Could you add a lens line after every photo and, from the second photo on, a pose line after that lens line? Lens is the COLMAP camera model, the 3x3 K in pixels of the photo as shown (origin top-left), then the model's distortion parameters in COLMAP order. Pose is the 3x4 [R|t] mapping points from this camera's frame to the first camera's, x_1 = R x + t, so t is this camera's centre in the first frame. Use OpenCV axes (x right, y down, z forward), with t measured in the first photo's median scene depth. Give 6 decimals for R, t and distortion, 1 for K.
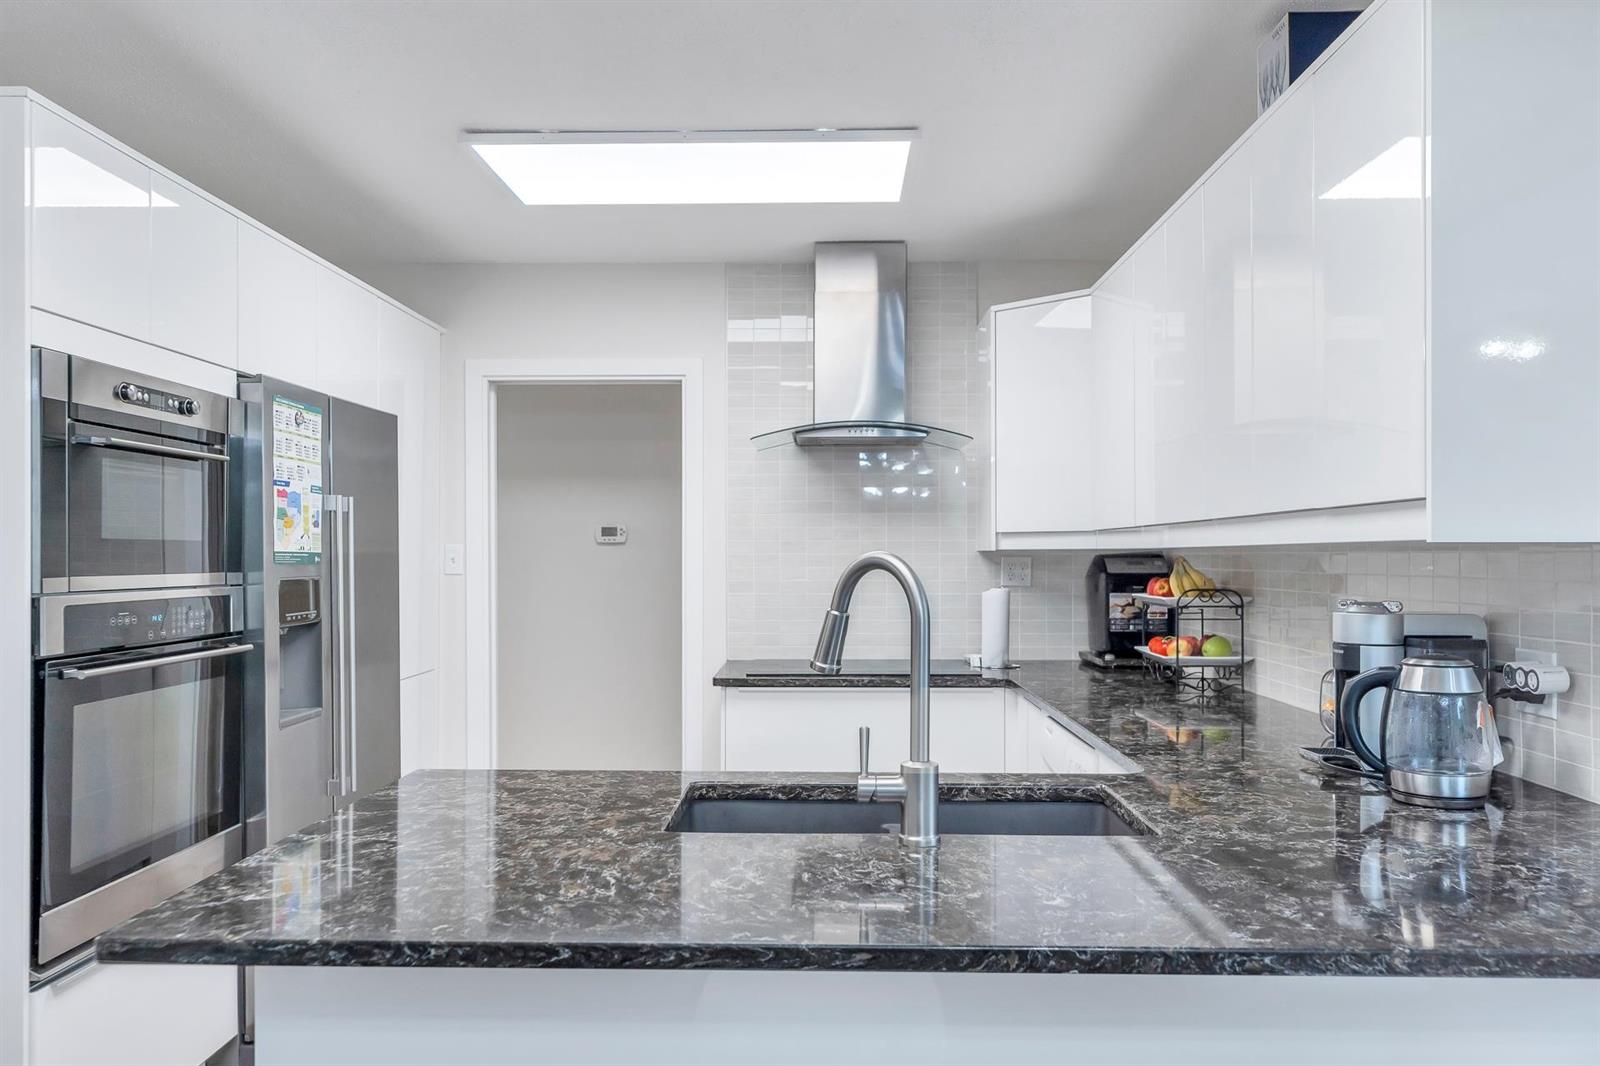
lens RADIAL K [[1181.6, 0, 799.9], [0, 1181.6, 539.6], [0, 0, 1]] dist [-0.004426, -0.000289]
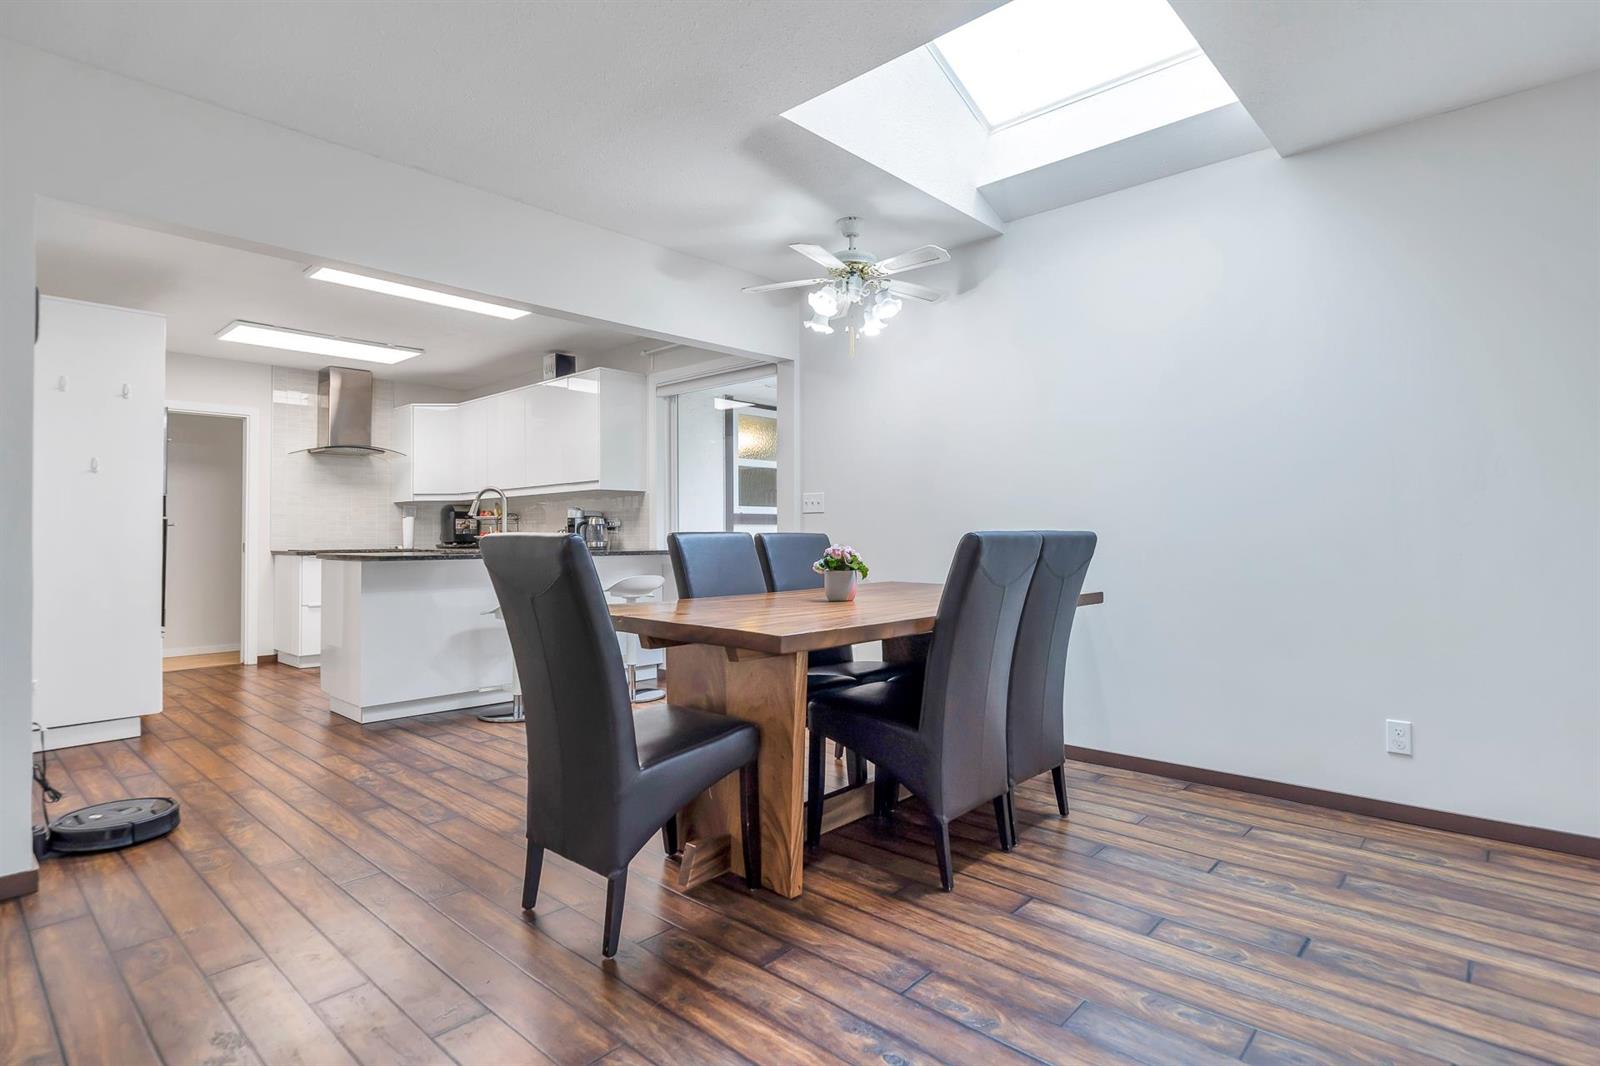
lens RADIAL K [[818.3, 0, 799.1], [0, 818.3, 530.9], [0, 0, 1]] dist [-0.000386, -0.000040]
pose [[0.660162, -0.001614, 0.751122, -0.803248], [-0.001086, 0.999995, 0.003103, 0.089635], [-0.751123, -0.002864, 0.660156, -1.017009]]
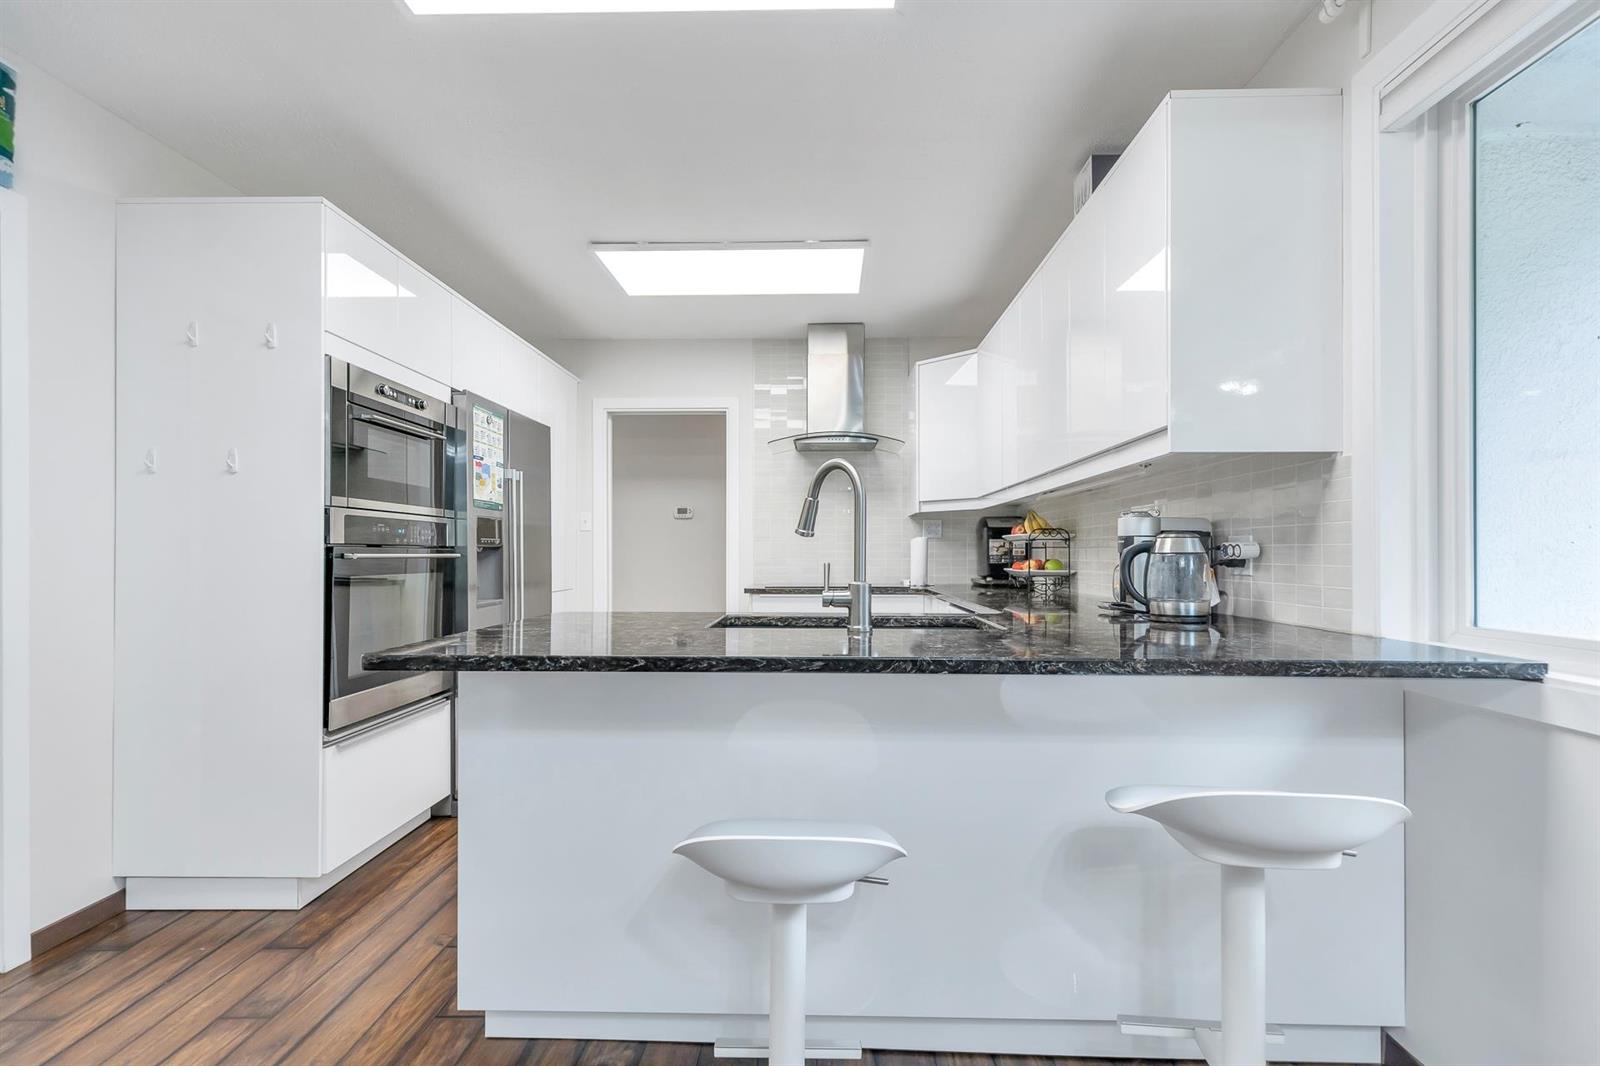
lens RADIAL K [[738.4, 0, 802.1], [0, 738.4, 544.2], [0, 0, 1]] dist [-0.000986, 0.000265]
pose [[0.999990, 0.000409, -0.004547, 0.013550], [-0.000414, 0.999999, -0.001291, 0.073760], [0.004546, 0.001293, 0.999989, -0.019133]]
